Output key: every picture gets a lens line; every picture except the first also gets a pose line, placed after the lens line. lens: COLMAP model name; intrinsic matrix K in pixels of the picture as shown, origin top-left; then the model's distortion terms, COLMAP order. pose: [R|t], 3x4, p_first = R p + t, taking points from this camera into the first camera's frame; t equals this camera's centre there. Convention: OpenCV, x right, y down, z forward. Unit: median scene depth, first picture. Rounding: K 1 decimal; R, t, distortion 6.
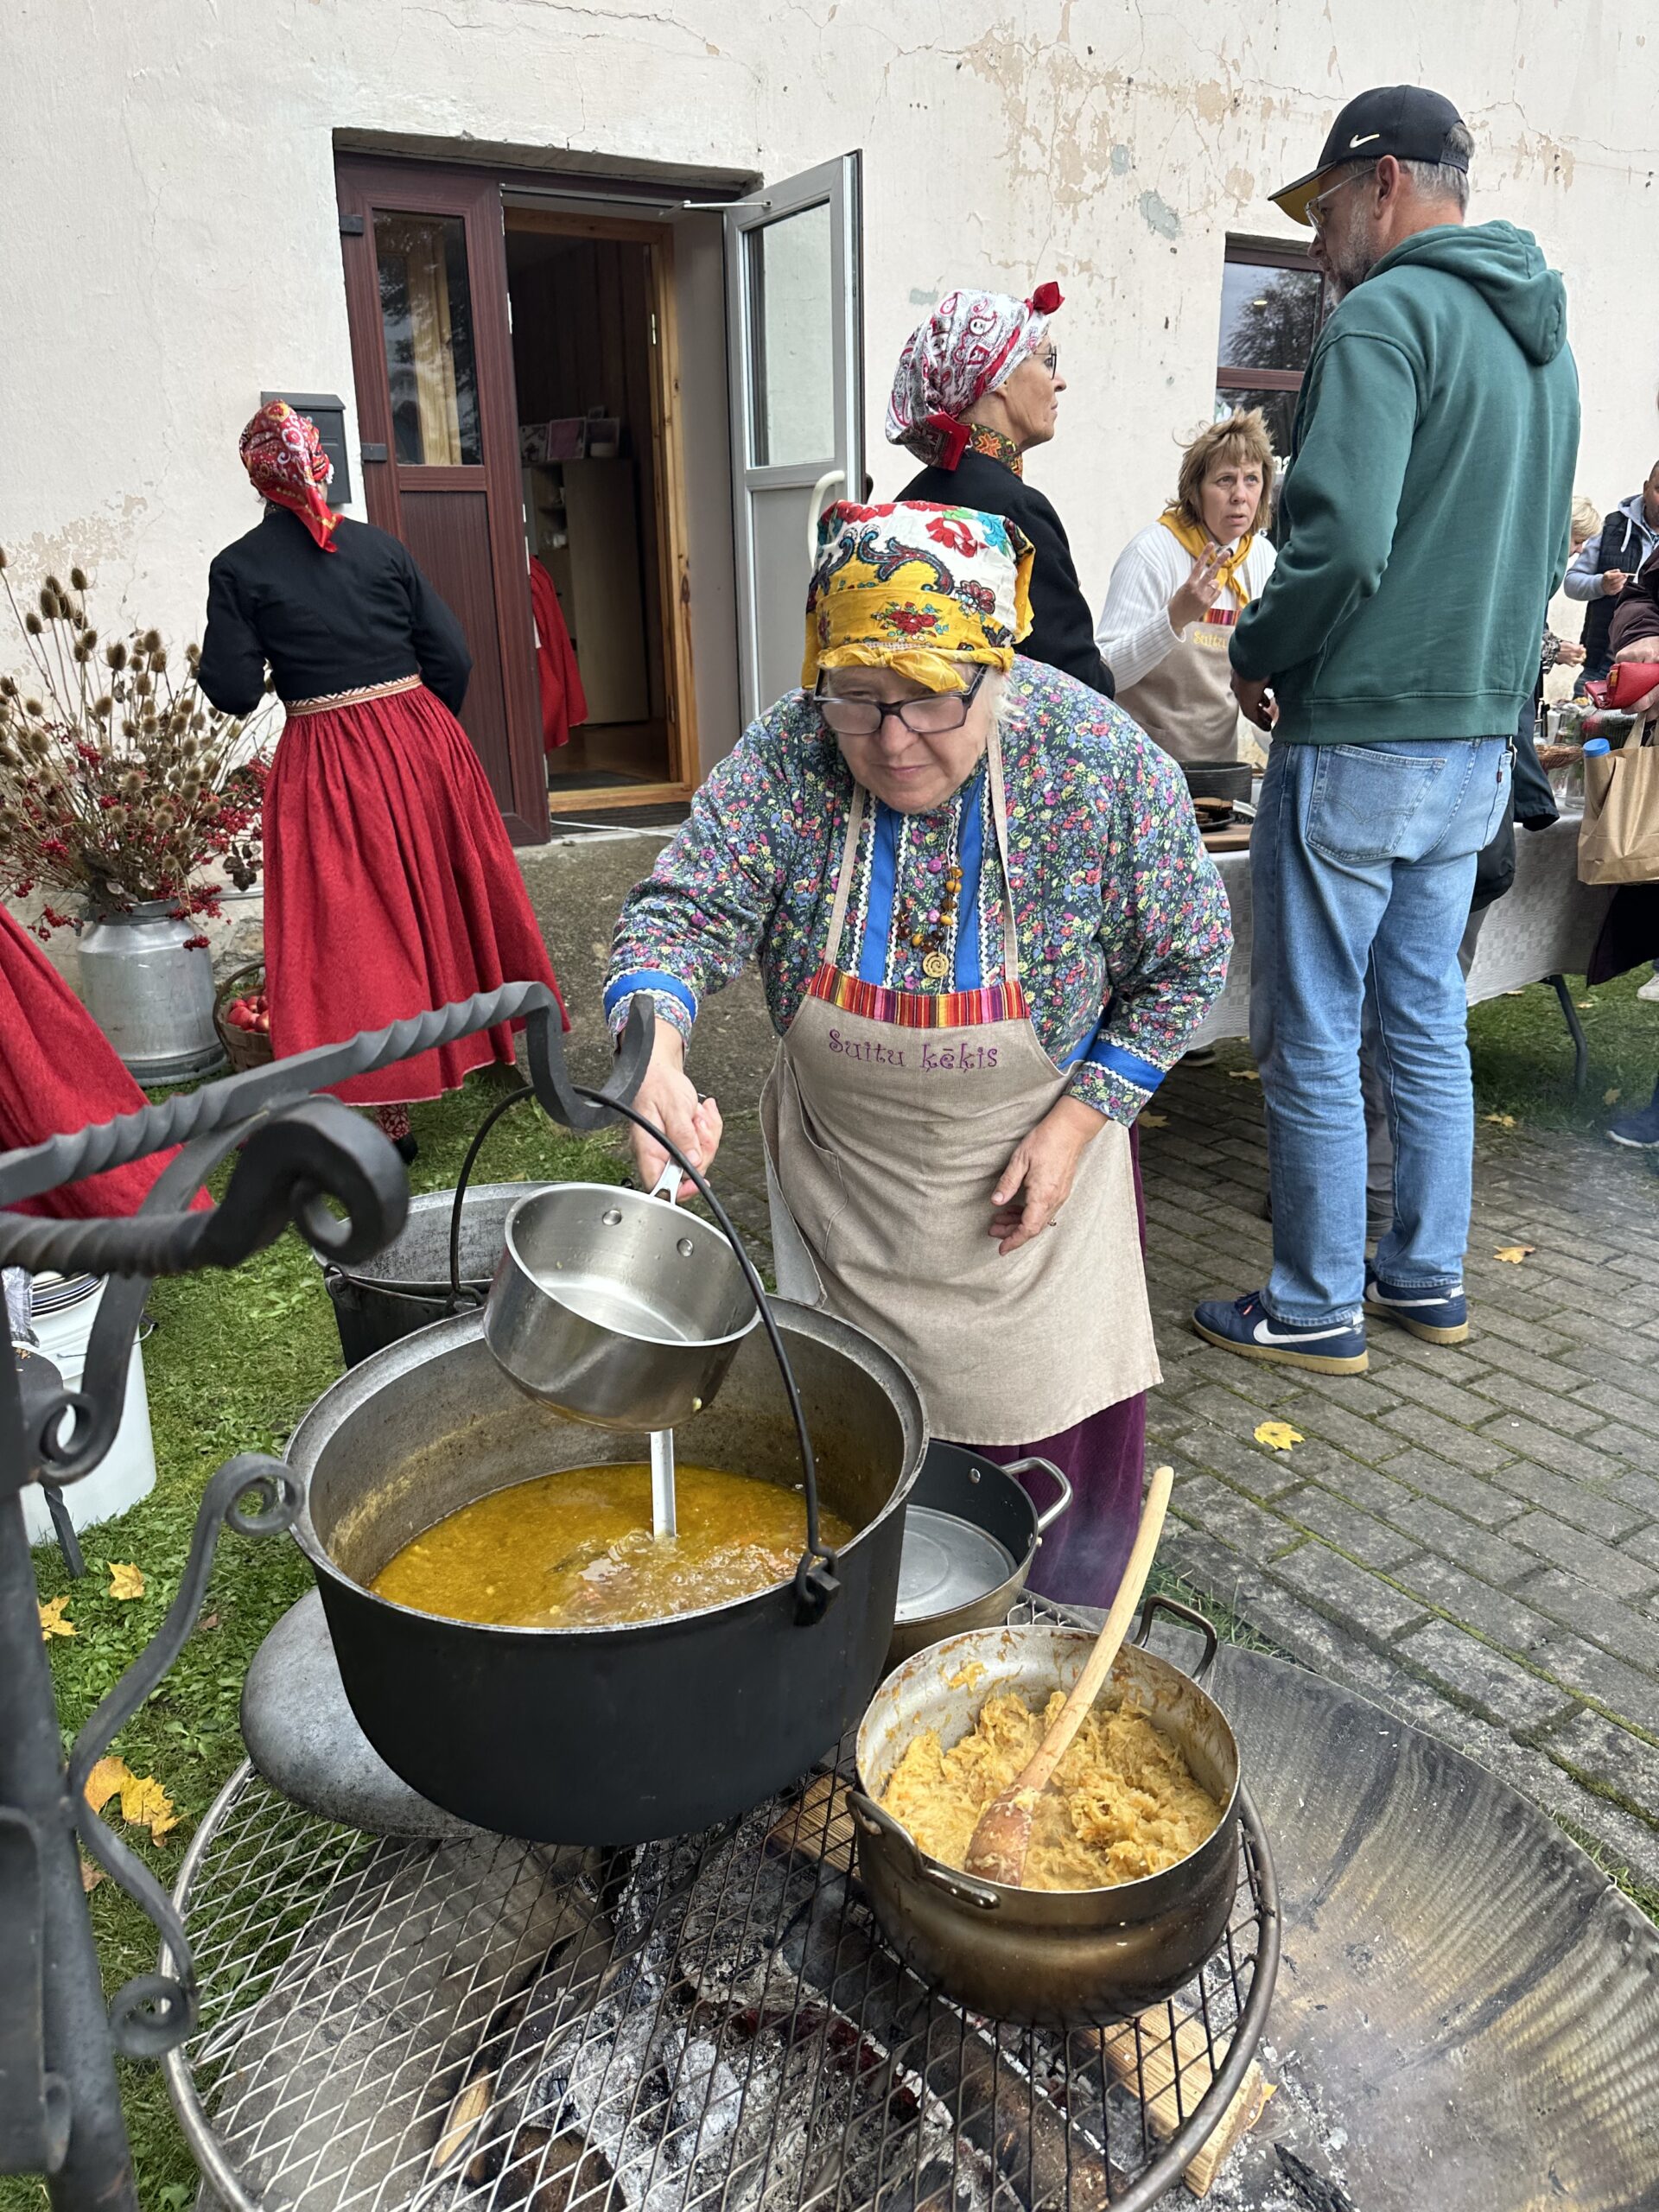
lens RADIAL K [[1525.7, 0, 836.9], [0, 1525.7, 1114.0], [0, 0, 1]] dist [-0.012922, -0.003799]
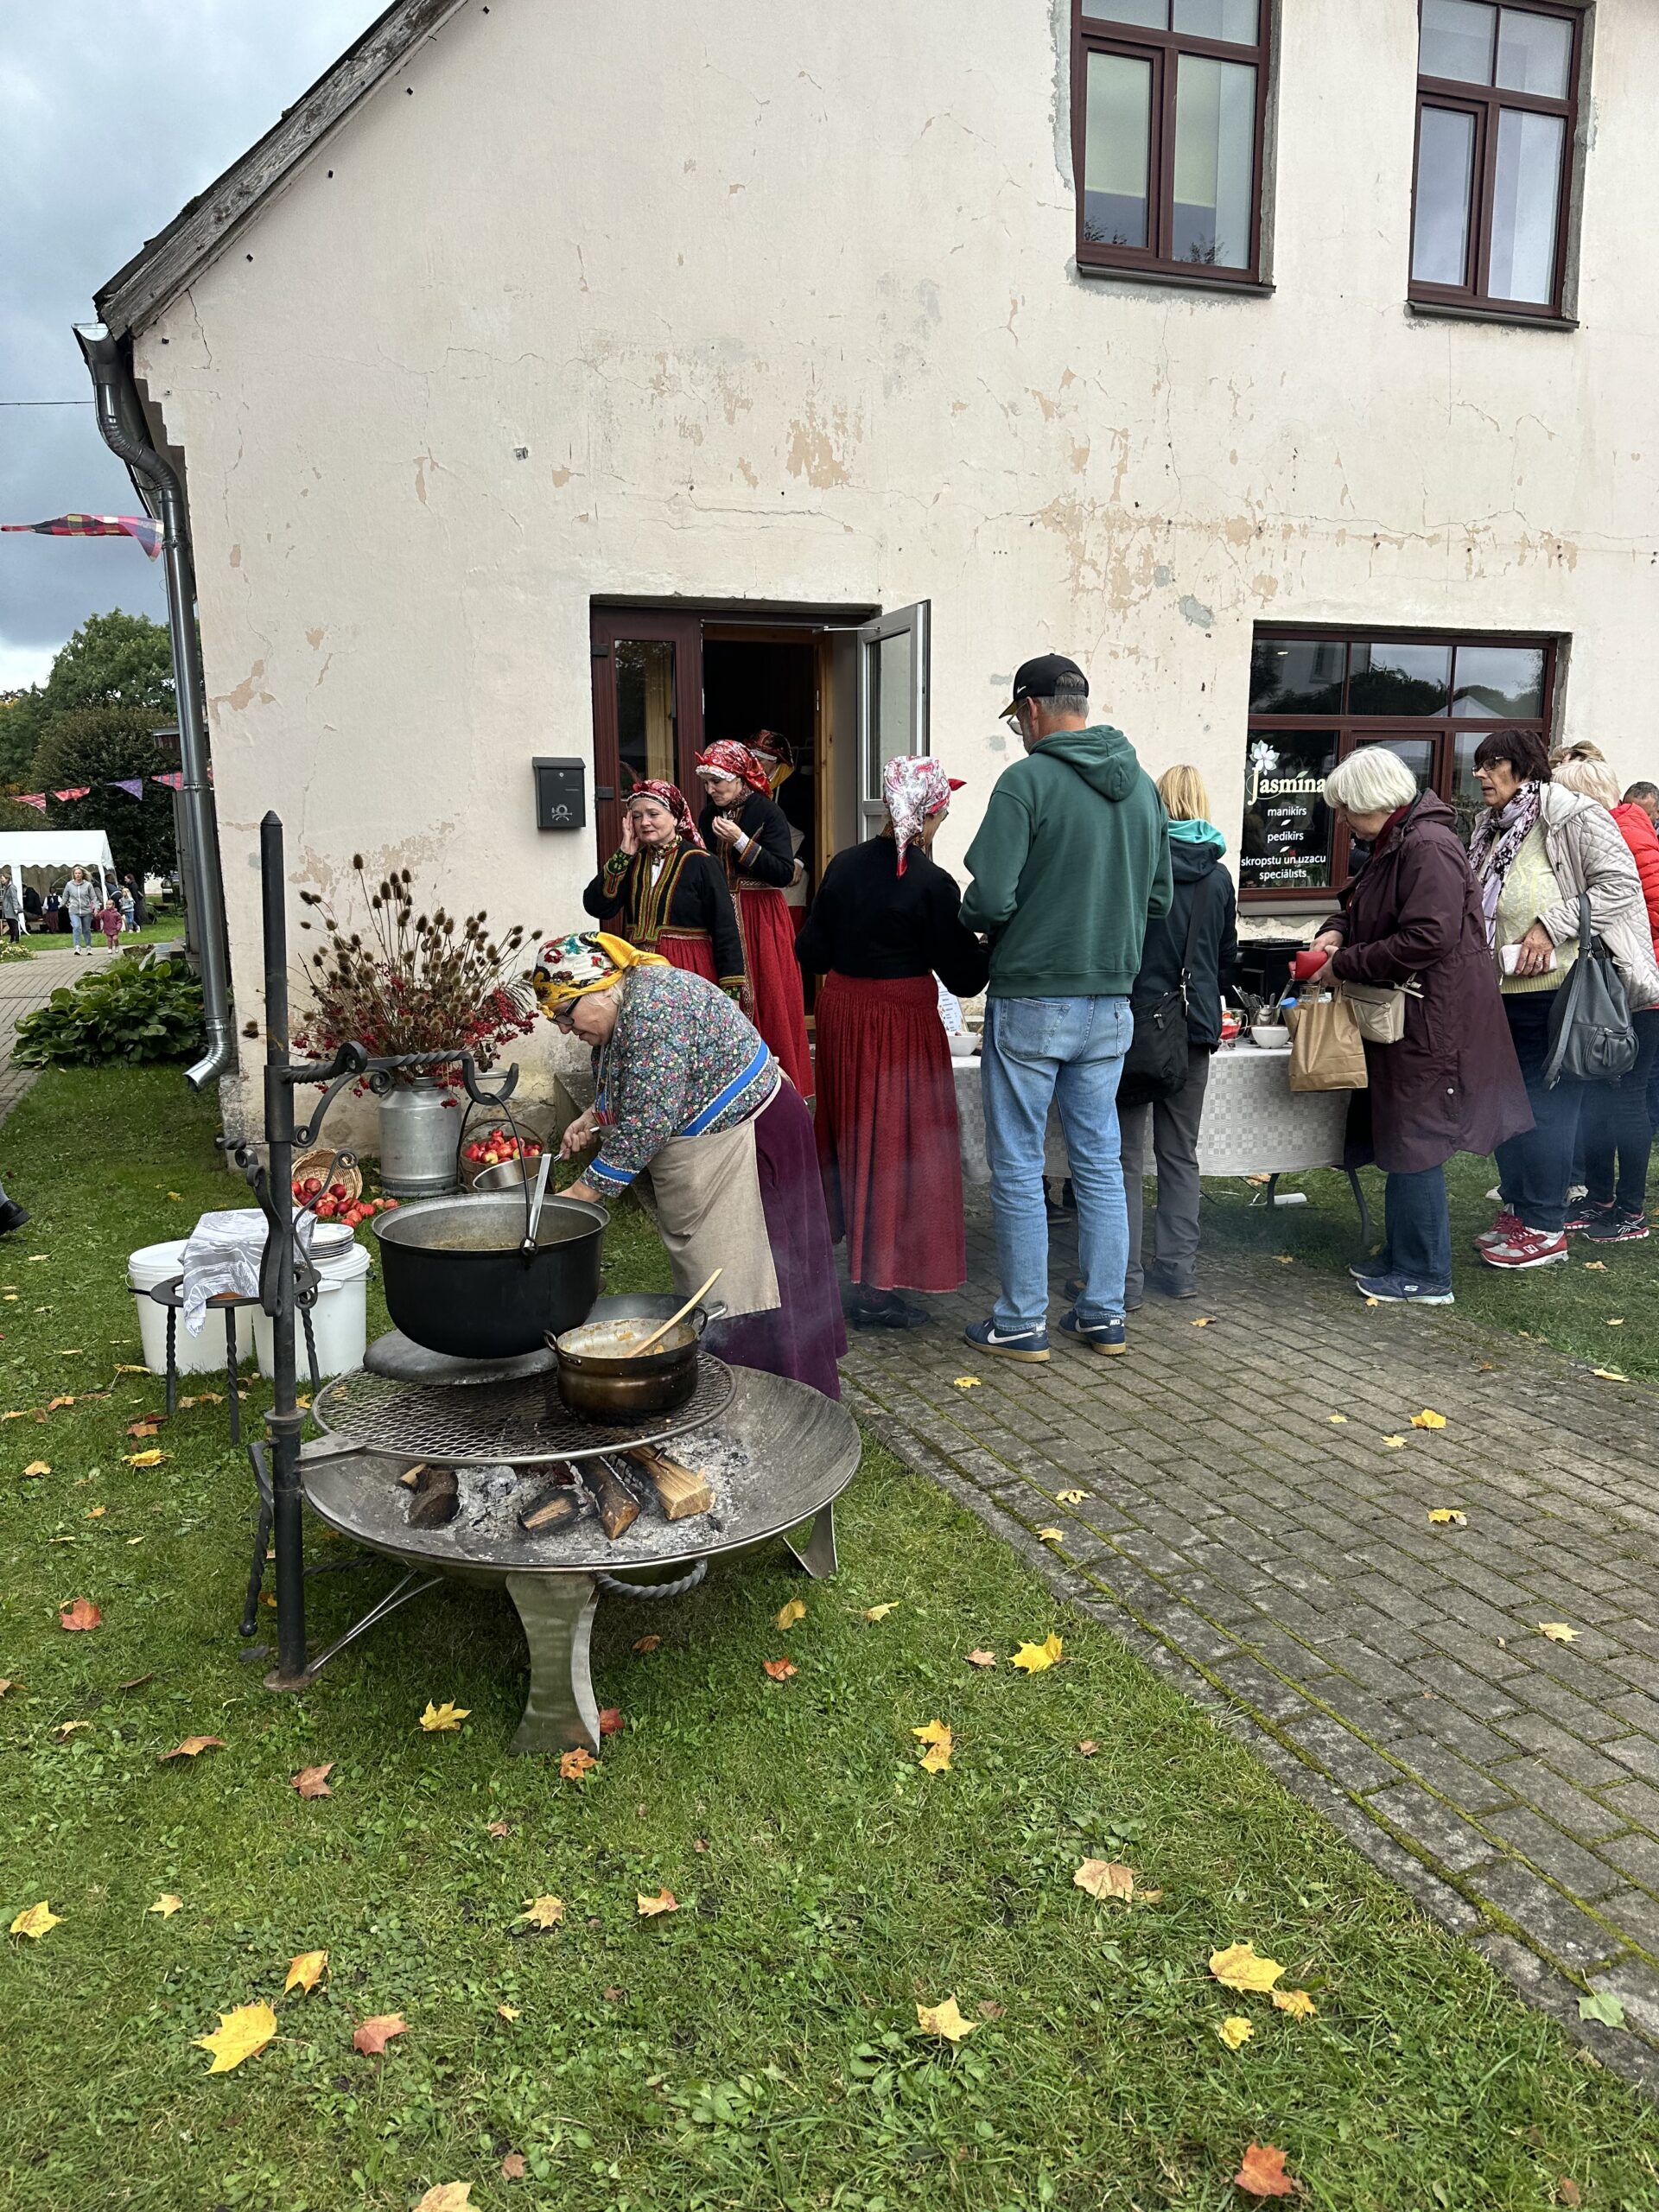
lens RADIAL K [[1525.7, 0, 855.3], [0, 1525.7, 1146.9], [0, 0, 1]] dist [-0.012922, -0.003799]
pose [[0.981971, 0.044779, -0.183650, 0.265924], [-0.069533, 0.988987, -0.130649, 0.102828], [0.175777, 0.141063, 0.974271, -0.426677]]
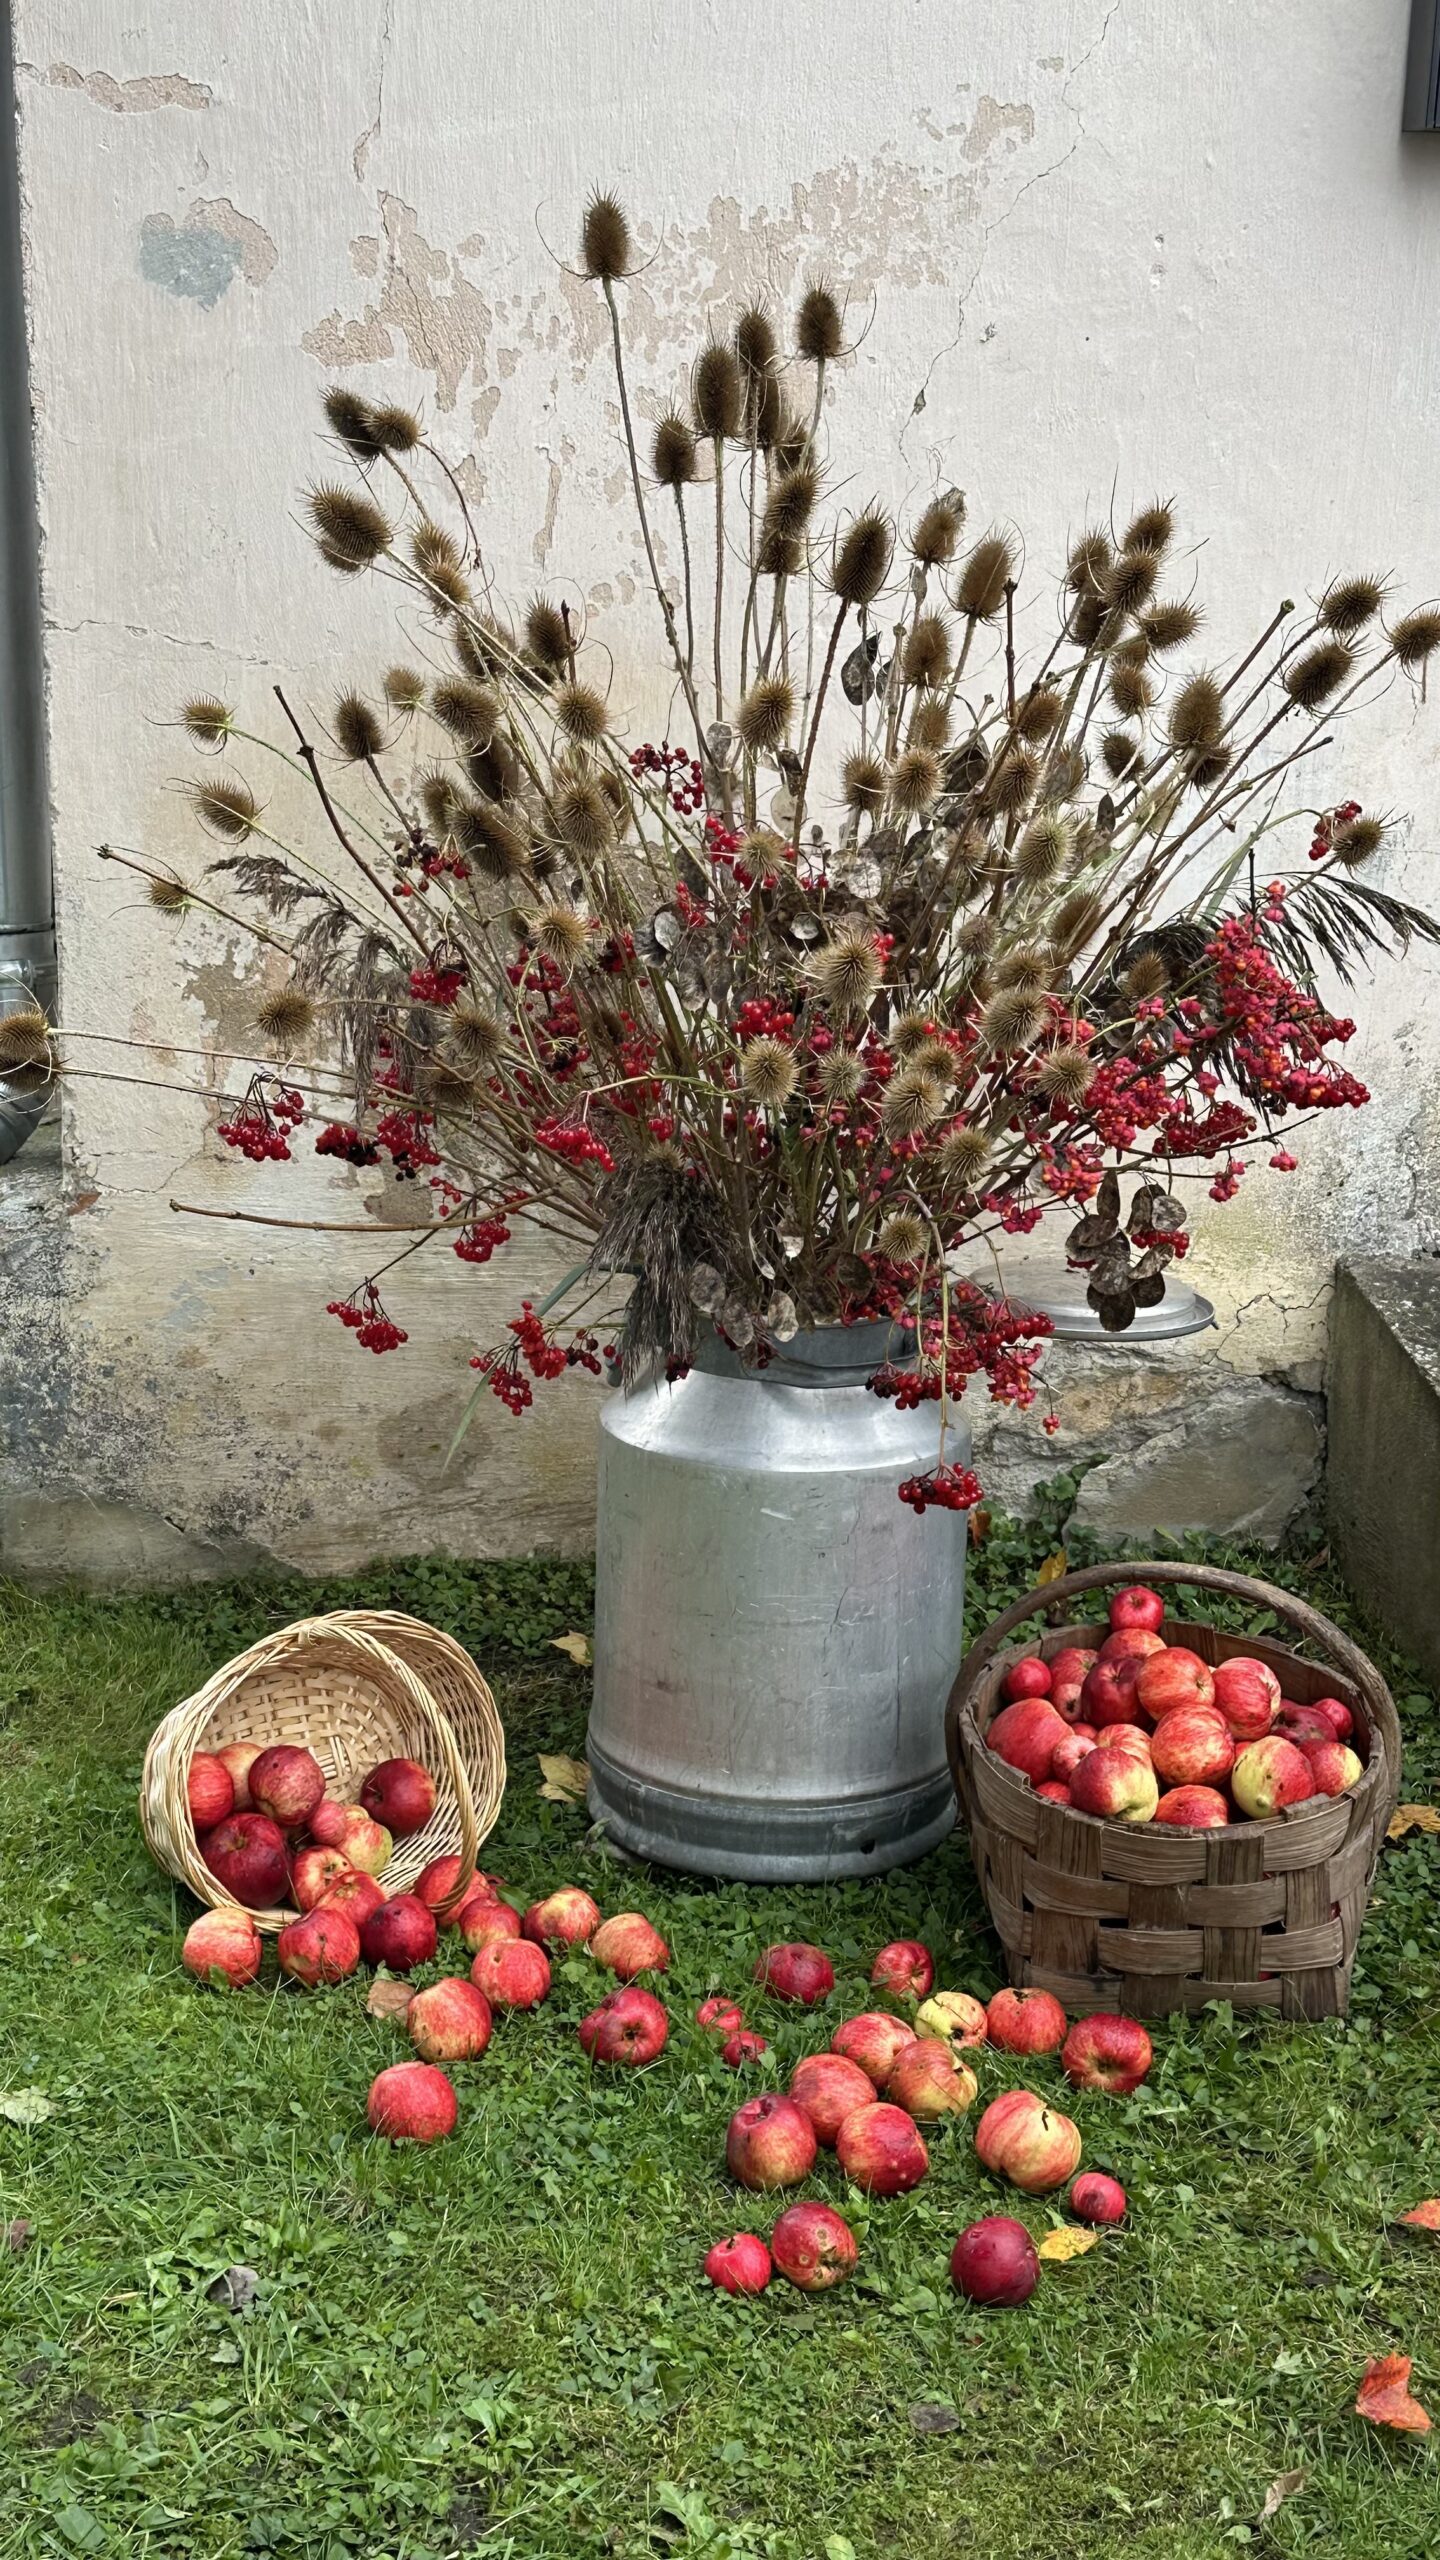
lens RADIAL K [[3064.2, 0, 710.6], [0, 3064.2, 1284.0], [0, 0, 1]] dist [0.123258, 0.000000]
pose [[0.885949, 0.145781, -0.440276, -0.188581], [-0.181105, 0.982688, -0.039051, -0.115730], [0.426961, 0.114333, 0.897013, 0.405011]]
